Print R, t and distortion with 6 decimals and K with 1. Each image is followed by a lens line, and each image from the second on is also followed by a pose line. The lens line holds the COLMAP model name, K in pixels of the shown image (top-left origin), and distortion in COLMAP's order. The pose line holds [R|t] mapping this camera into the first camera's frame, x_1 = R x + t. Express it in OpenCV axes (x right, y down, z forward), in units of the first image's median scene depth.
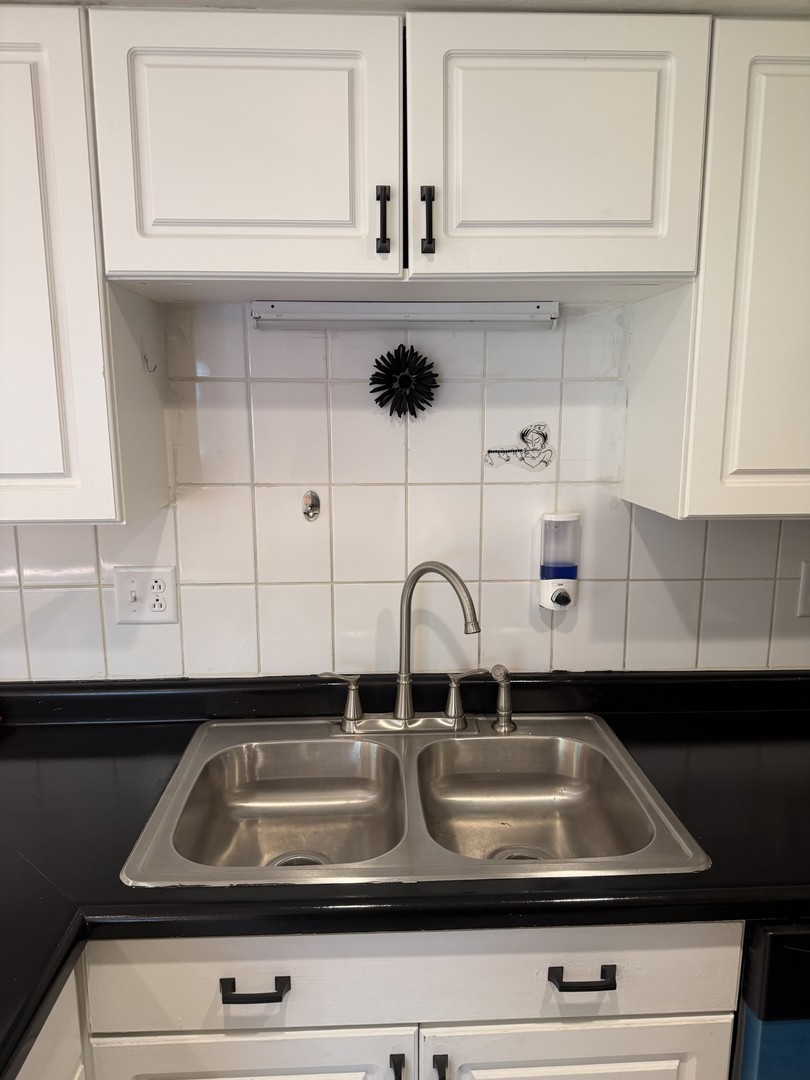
lens RADIAL K [[767.7, 0, 402.4], [0, 767.7, 539.8], [0, 0, 1]] dist [0.054604, -0.073372]
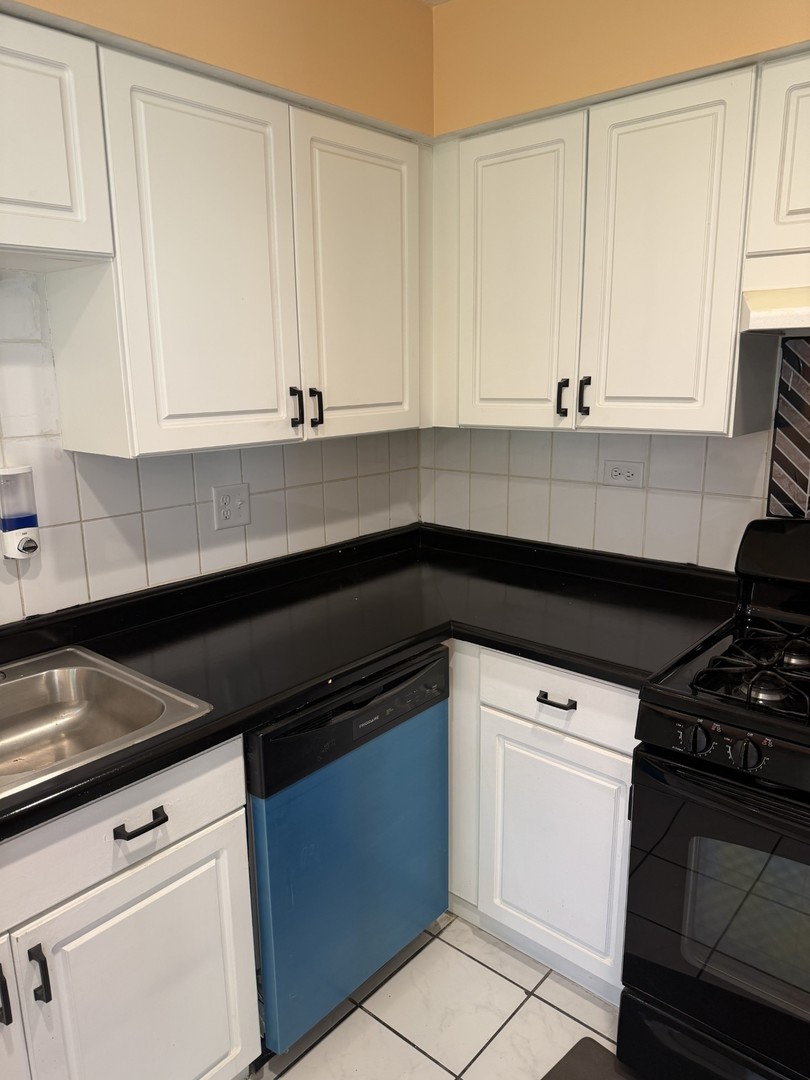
lens RADIAL K [[767.7, 0, 414.4], [0, 767.7, 533.7], [0, 0, 1]] dist [0.054604, -0.073372]
pose [[0.678391, -0.166359, 0.715619, -0.206684], [0.140686, 0.985417, 0.095711, 0.032864], [-0.721106, 0.035748, 0.691902, -0.144557]]
